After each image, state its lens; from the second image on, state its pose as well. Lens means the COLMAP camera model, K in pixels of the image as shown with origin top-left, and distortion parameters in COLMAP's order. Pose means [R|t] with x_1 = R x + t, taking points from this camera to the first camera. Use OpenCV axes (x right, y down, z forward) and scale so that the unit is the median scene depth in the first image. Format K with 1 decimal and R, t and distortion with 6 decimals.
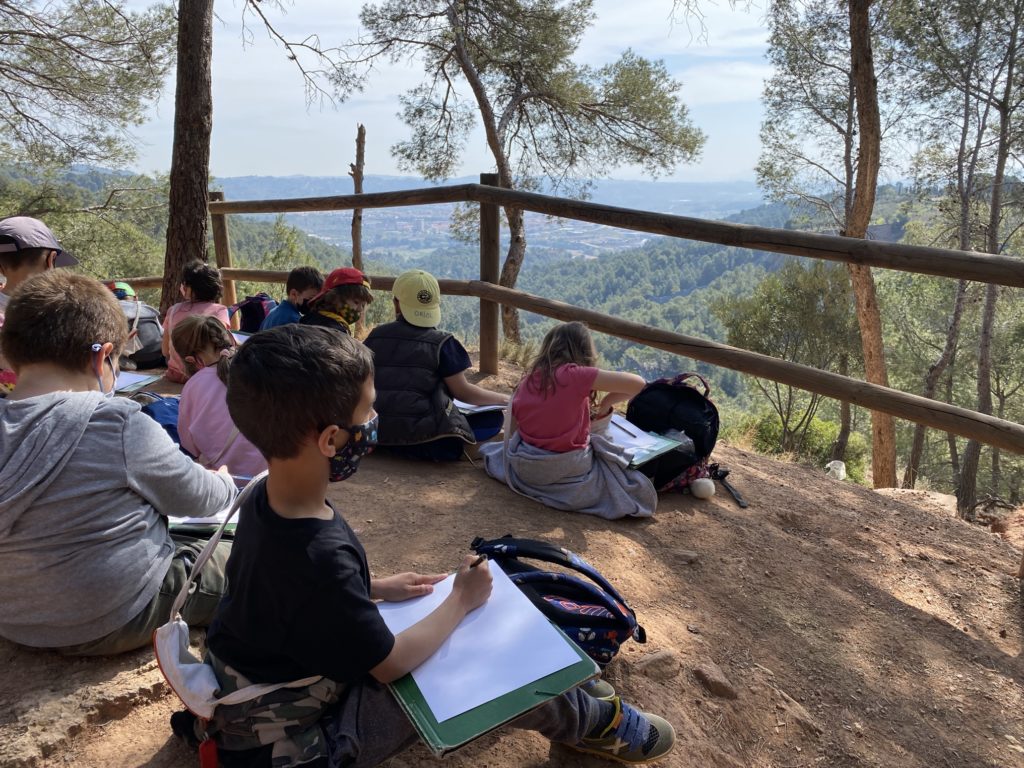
lens RADIAL K [[788.6, 0, 511.8], [0, 788.6, 381.1], [0, 0, 1]] dist [0.023711, -0.018005]
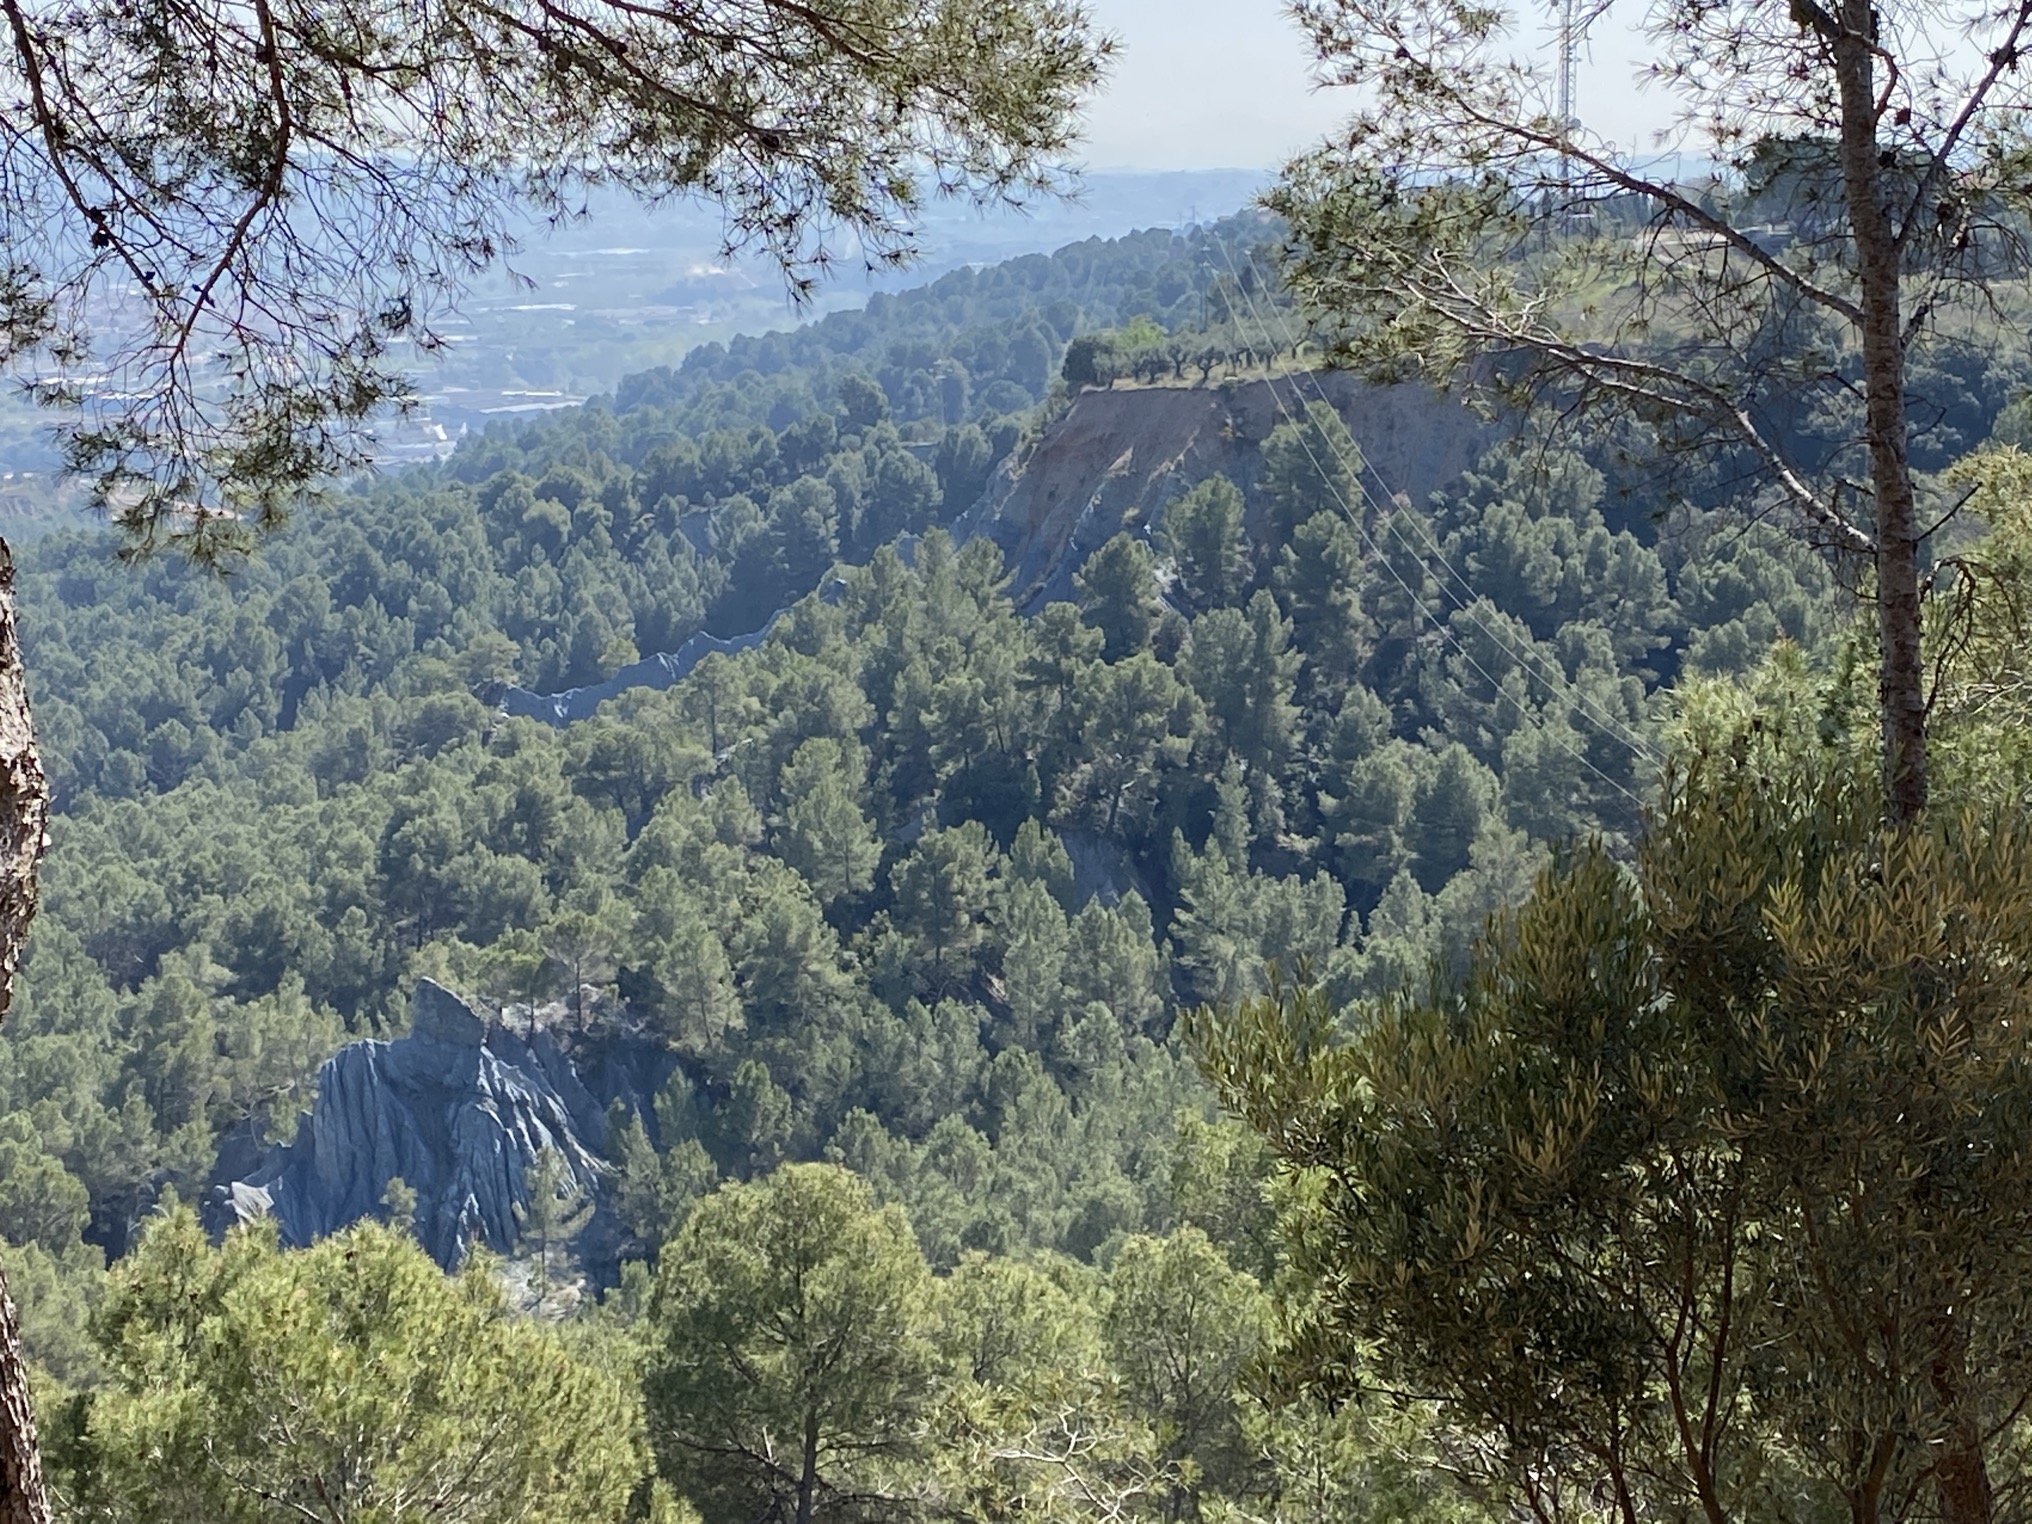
lens RADIAL K [[3649.2, 0, 1000.8], [0, 3649.2, 754.0], [0, 0, 1]] dist [0.220514, 0.000000]
pose [[0.951484, -0.048552, 0.303842, -0.016140], [0.075204, 0.994219, -0.076634, -0.097214], [-0.298365, 0.095766, 0.949635, 0.268244]]
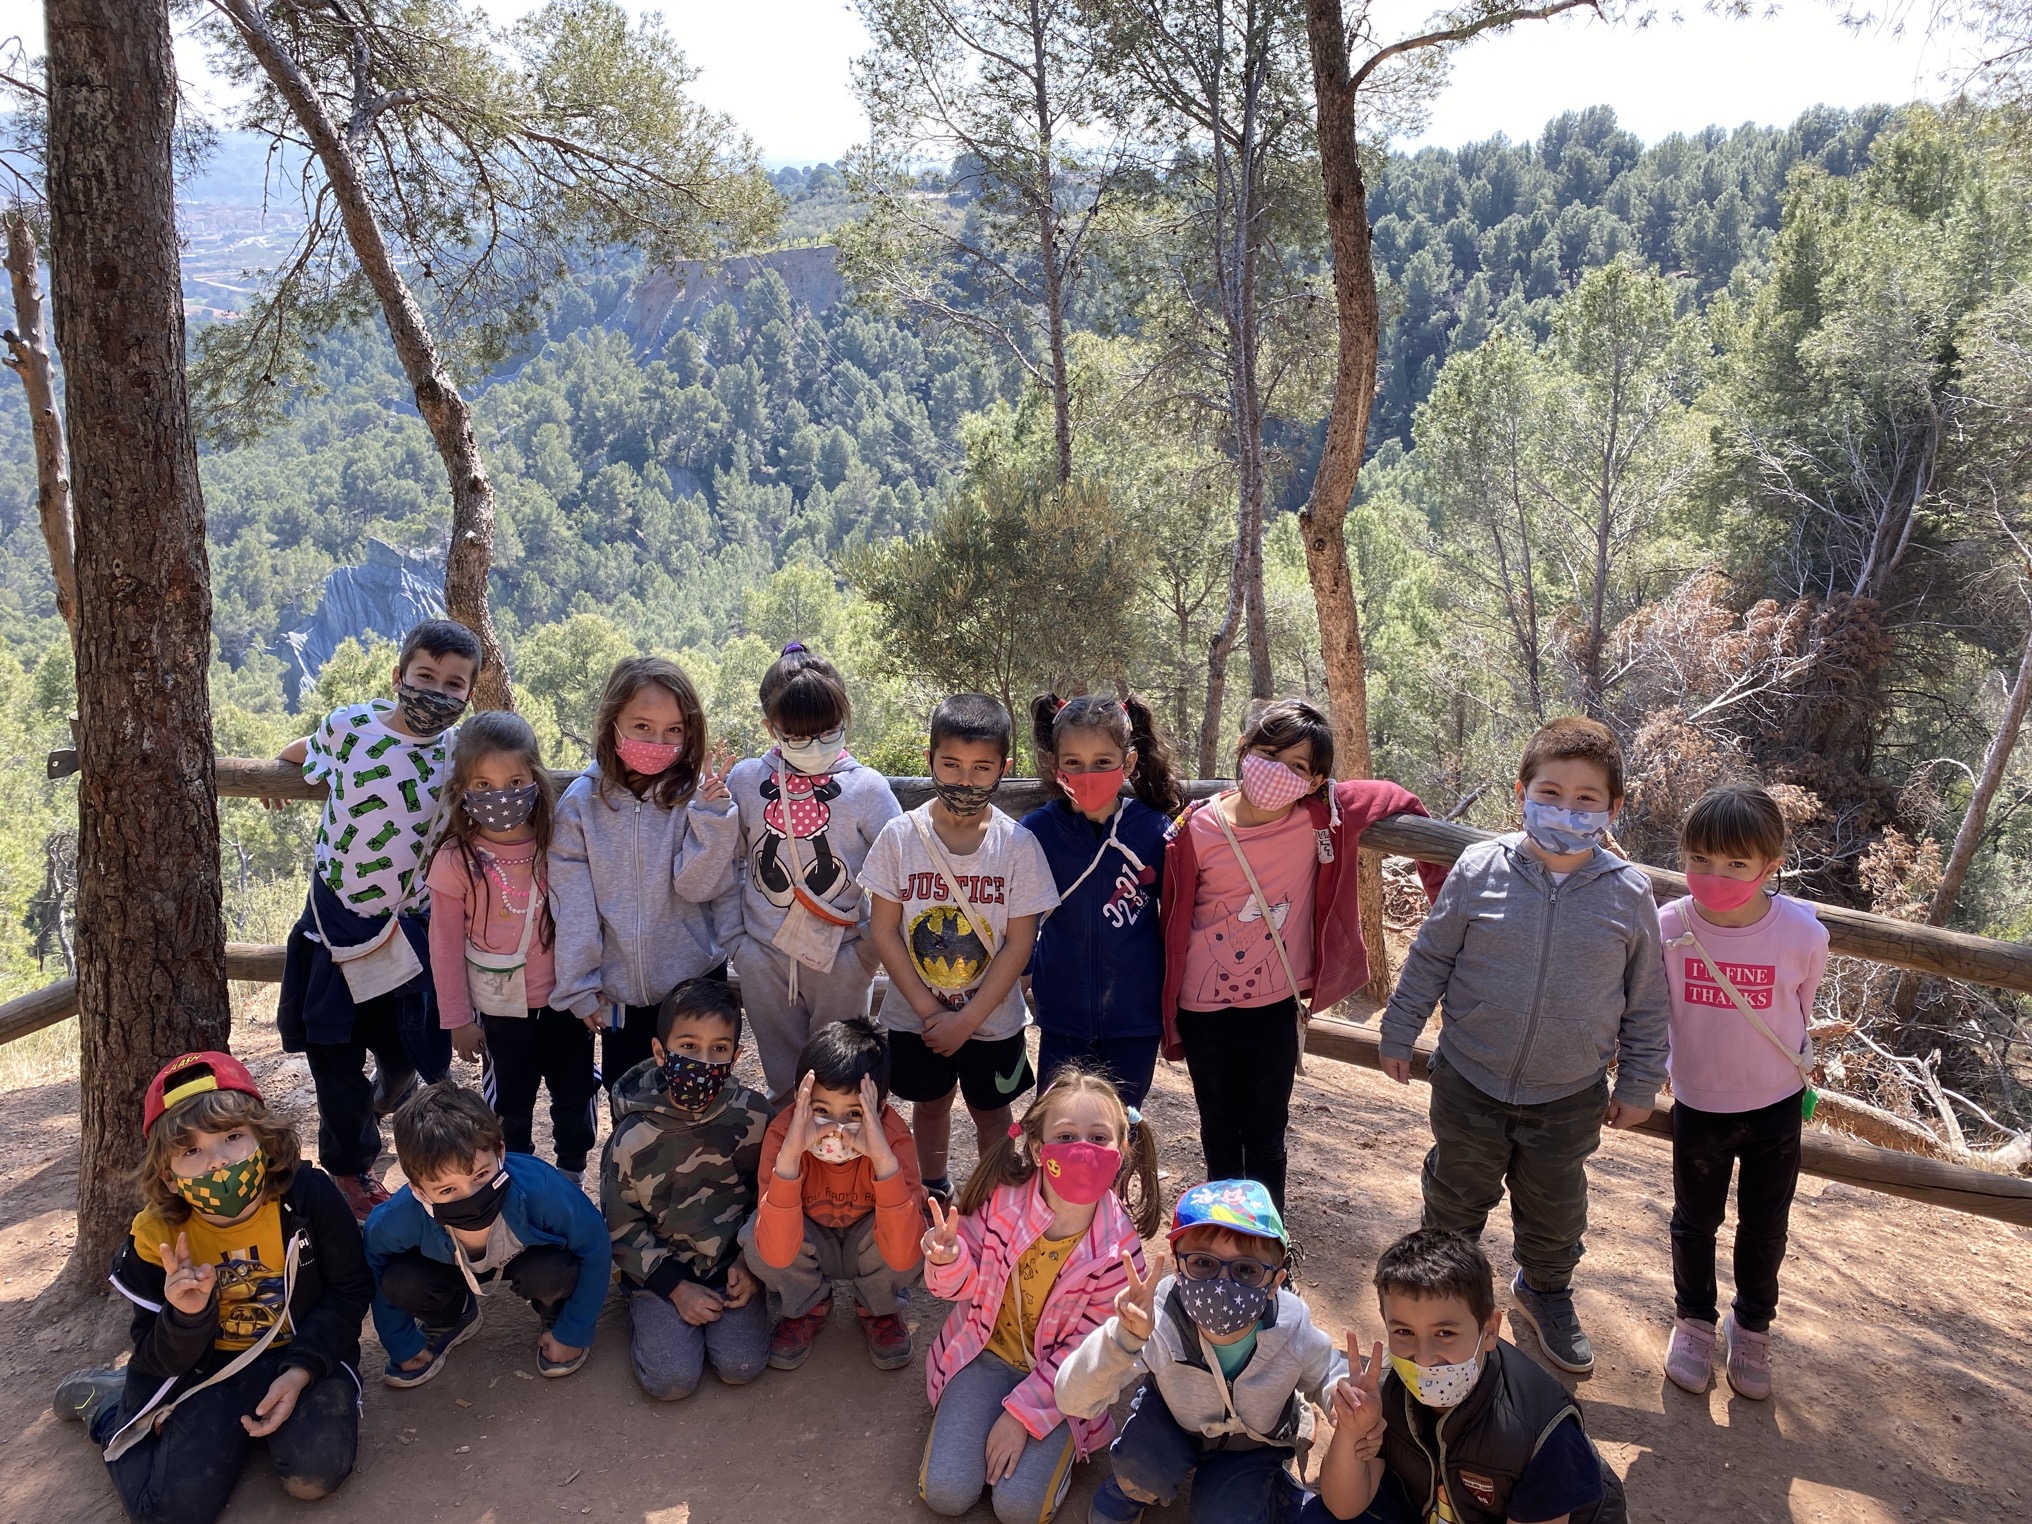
lens RADIAL K [[1564.9, 0, 1019.3], [0, 1564.9, 755.2], [0, 0, 1]] dist [0.023711, -0.018005]
pose [[0.851616, -0.161967, 0.498515, -0.145232], [0.099963, 0.983792, 0.148867, -0.107770], [-0.514546, -0.076944, 0.854003, 0.108117]]
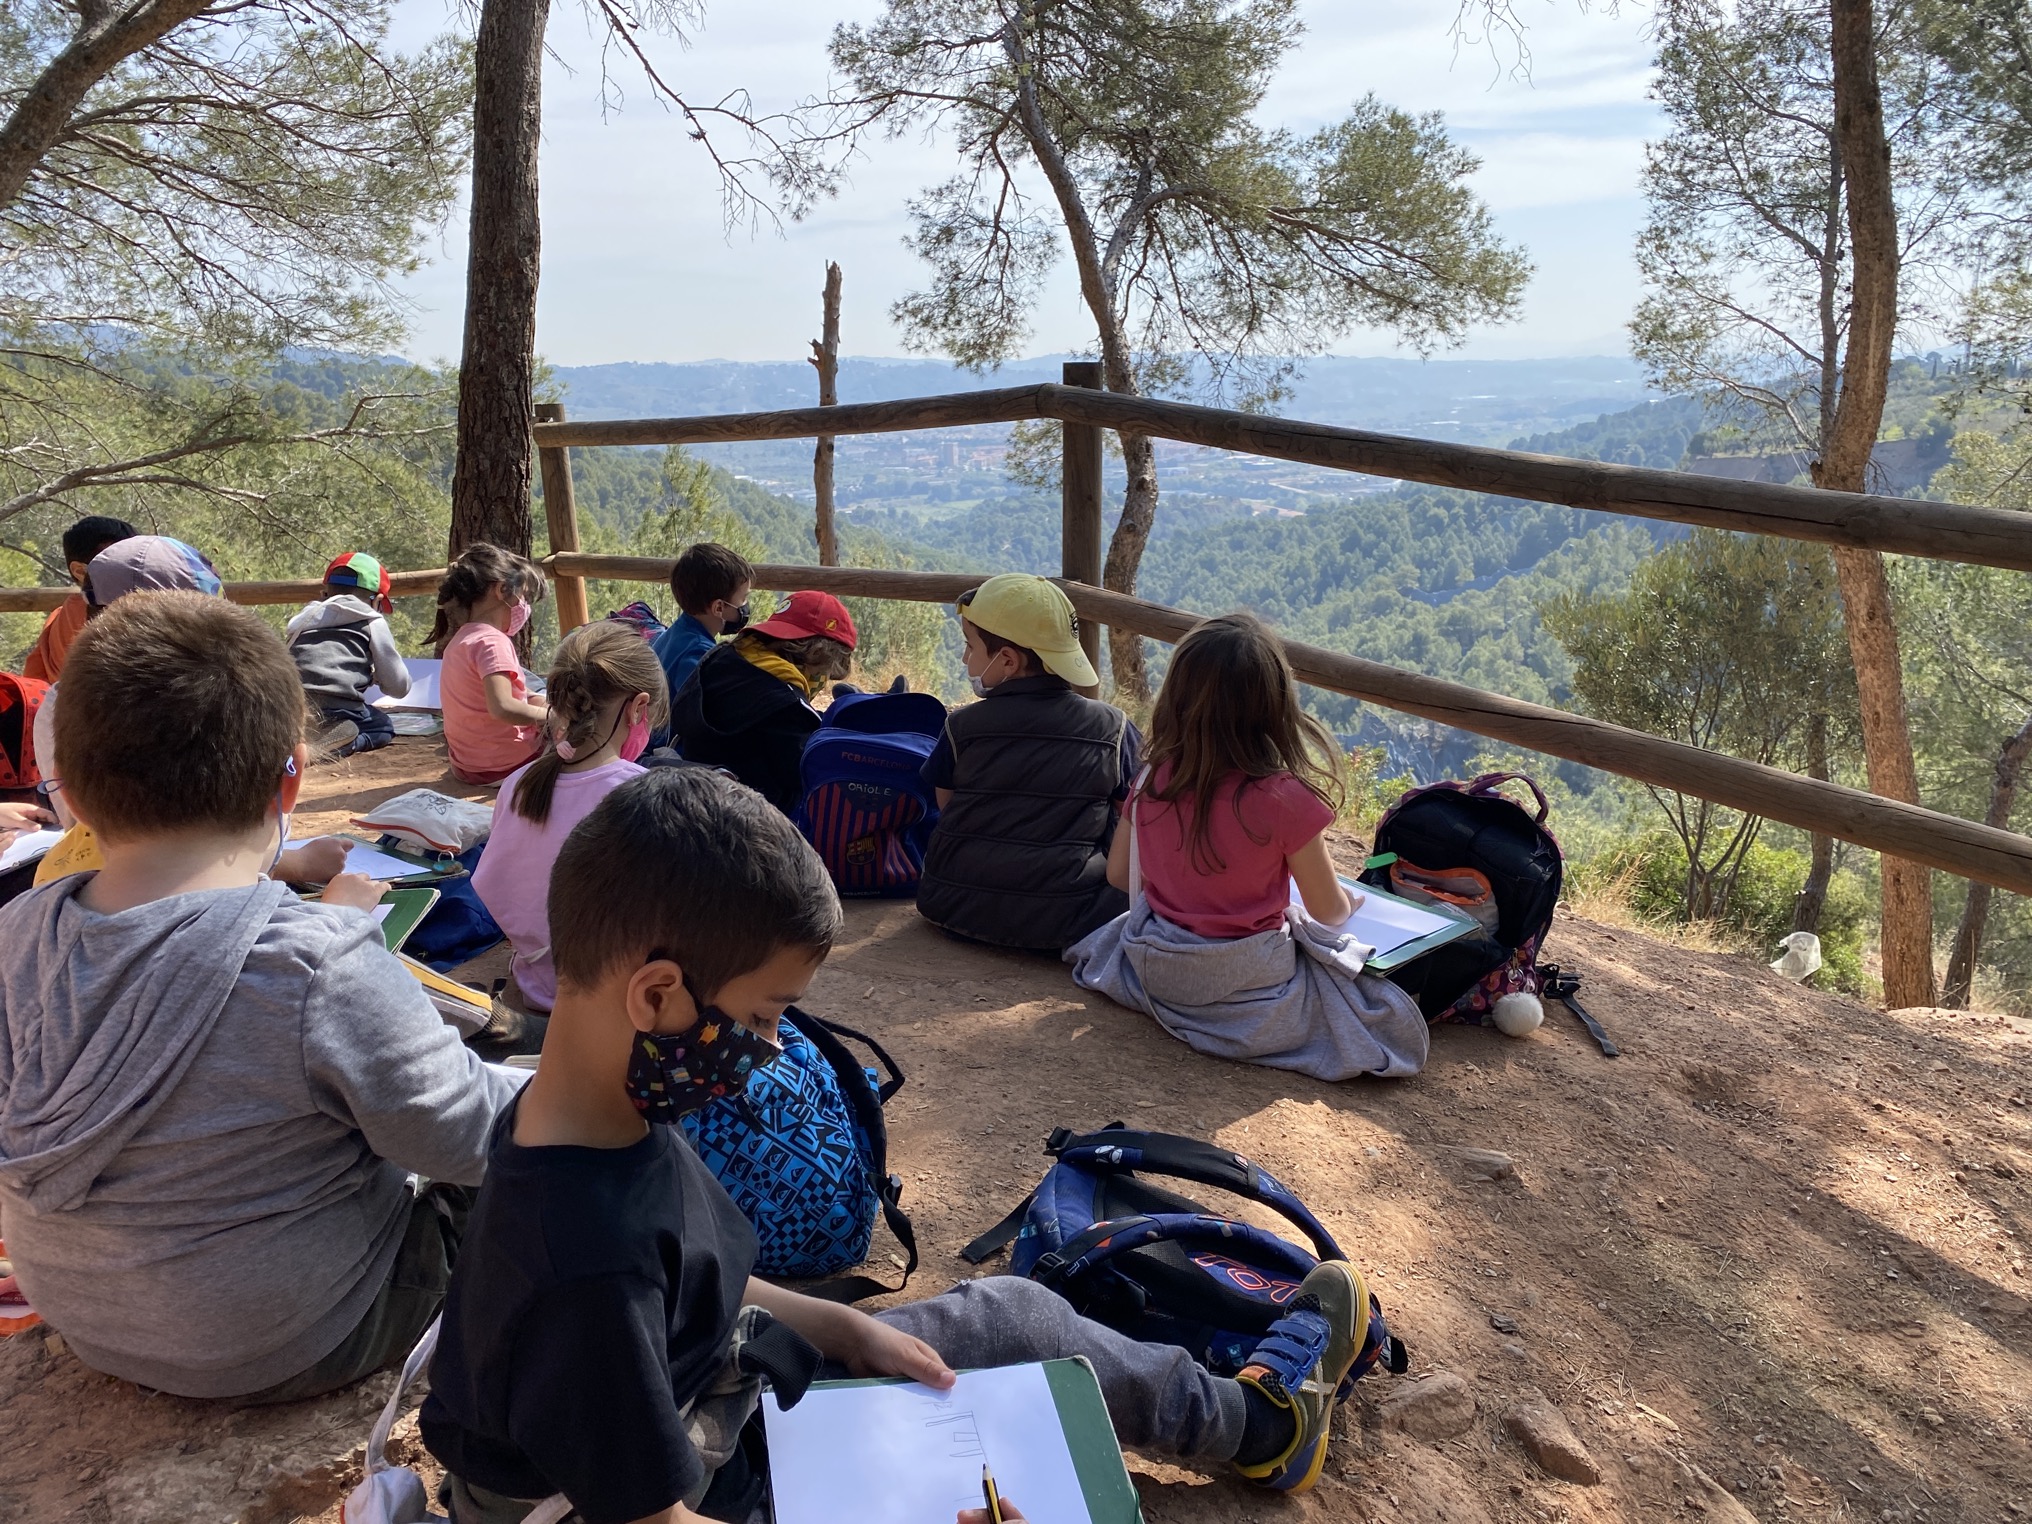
lens RADIAL K [[1564.9, 0, 1018.6], [0, 1564.9, 763.2], [0, 0, 1]] dist [0.023711, -0.018005]
pose [[0.997387, 0.000244, -0.072239, 0.000745], [-0.000175, 1.000000, 0.000968, -0.003173], [0.072239, -0.000953, 0.997387, 0.004310]]
